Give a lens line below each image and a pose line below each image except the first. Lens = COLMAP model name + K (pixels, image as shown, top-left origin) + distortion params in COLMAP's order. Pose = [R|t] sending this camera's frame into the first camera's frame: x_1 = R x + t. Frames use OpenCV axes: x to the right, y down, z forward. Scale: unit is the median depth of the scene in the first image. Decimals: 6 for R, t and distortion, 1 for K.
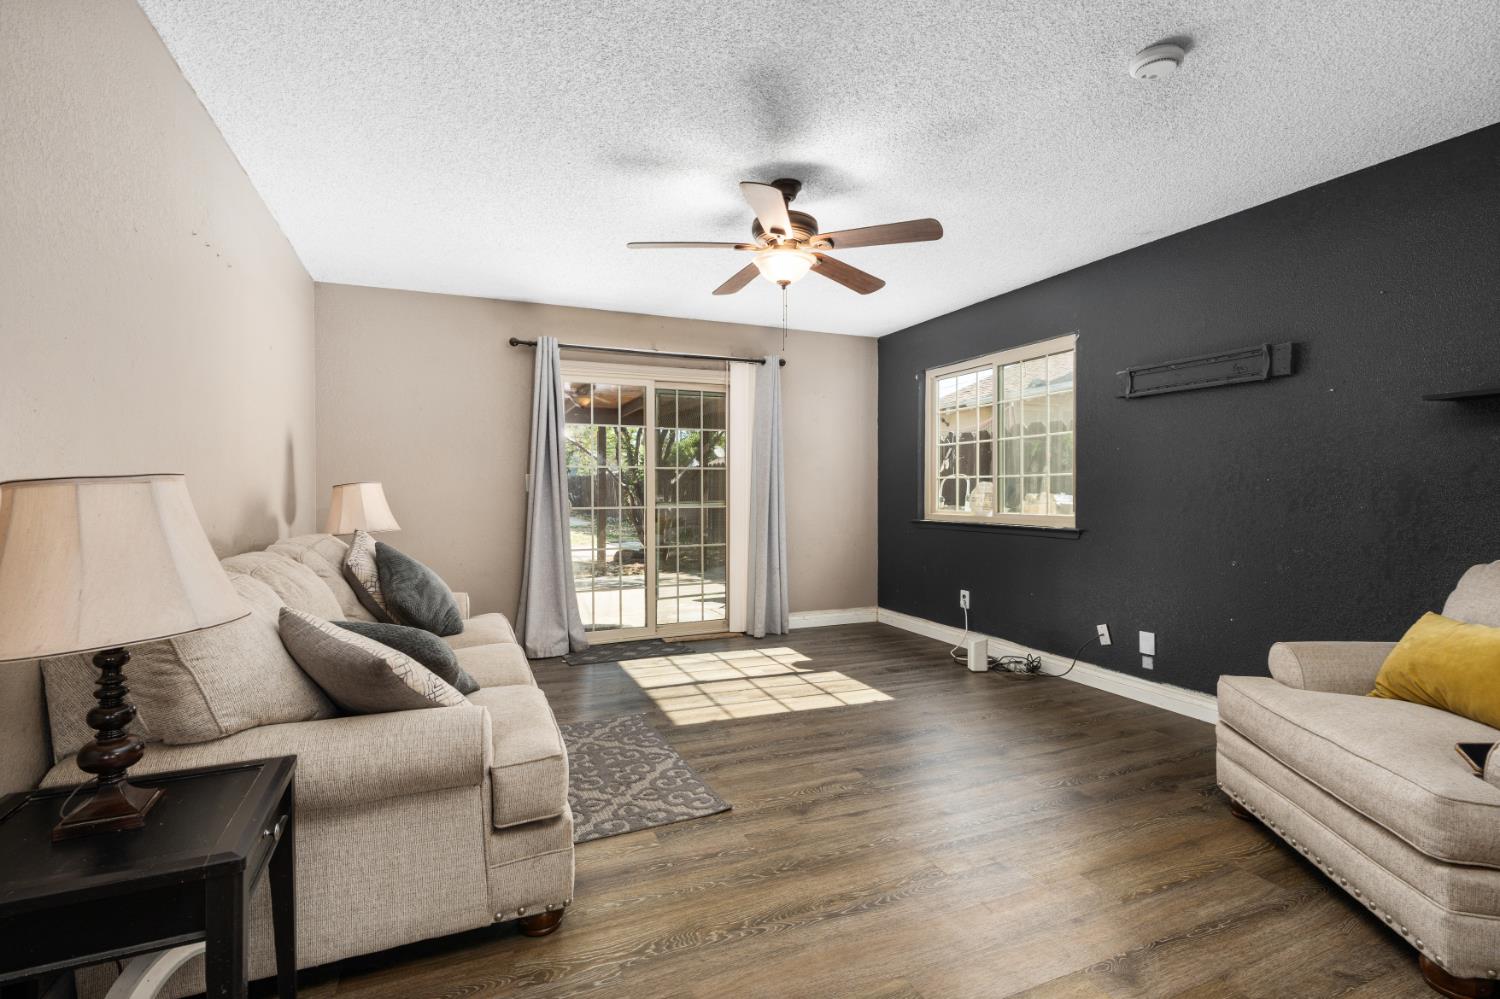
lens RADIAL K [[689.1, 0, 749.9], [0, 689.1, 495.3], [0, 0, 1]] dist [-0.001036, 0.000609]
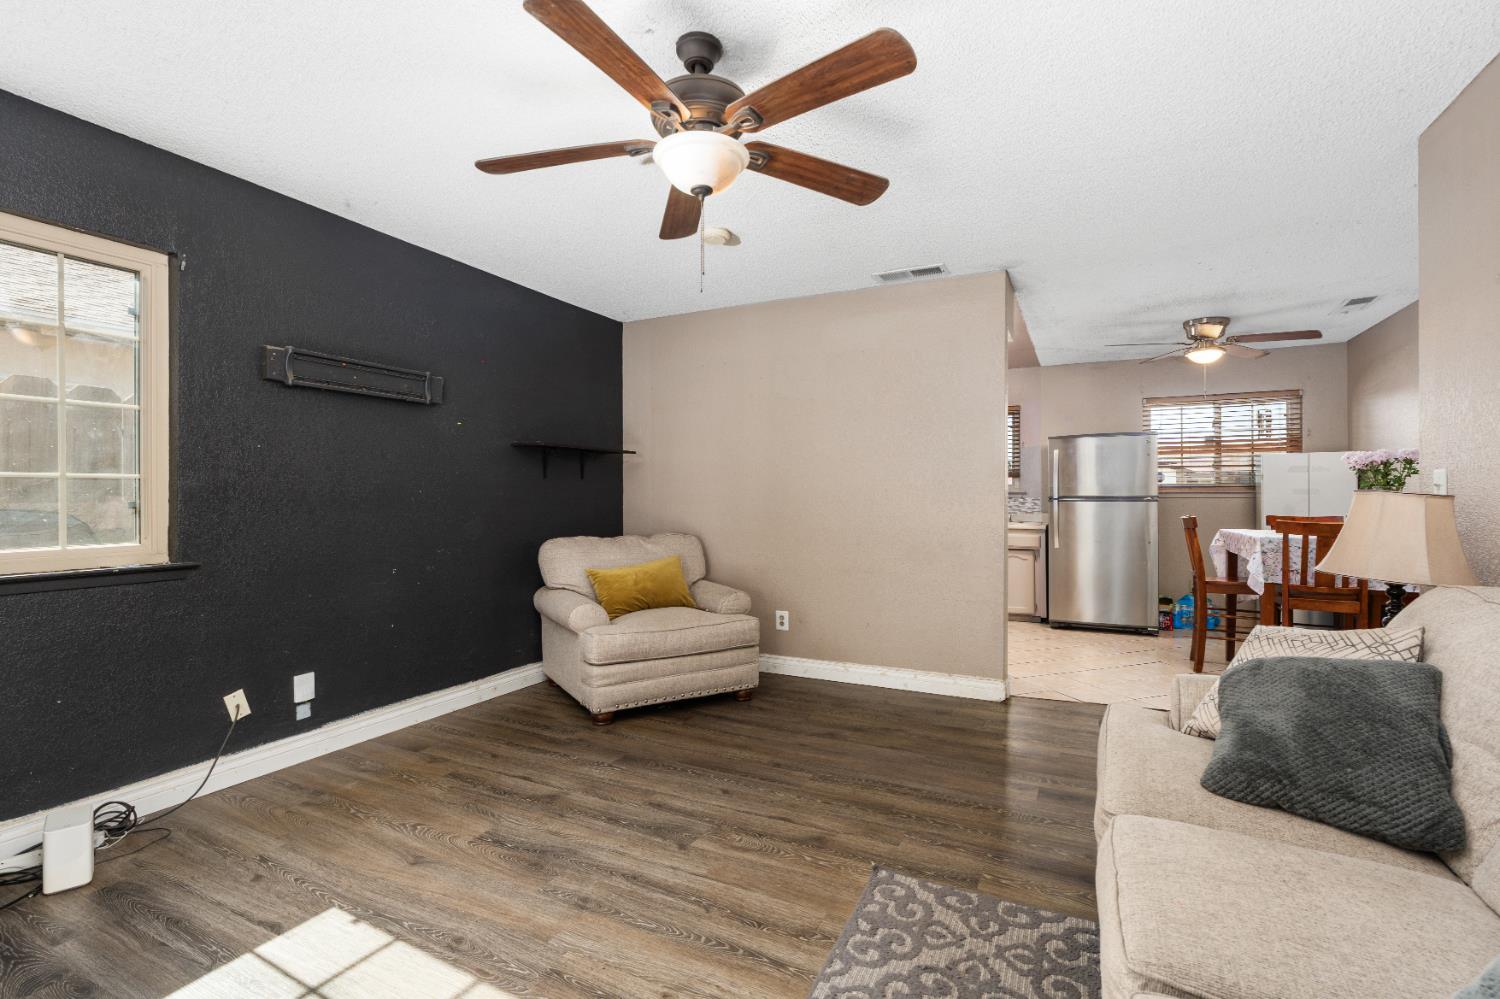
lens RADIAL K [[684.7, 0, 746.5], [0, 684.7, 498.7], [0, 0, 1]] dist [-0.002363, -0.000353]
pose [[-0.639526, 0.001304, 0.768769, -0.436317], [0.009891, 0.999930, 0.006532, -0.012917], [-0.768706, 0.011781, -0.639494, 1.244468]]
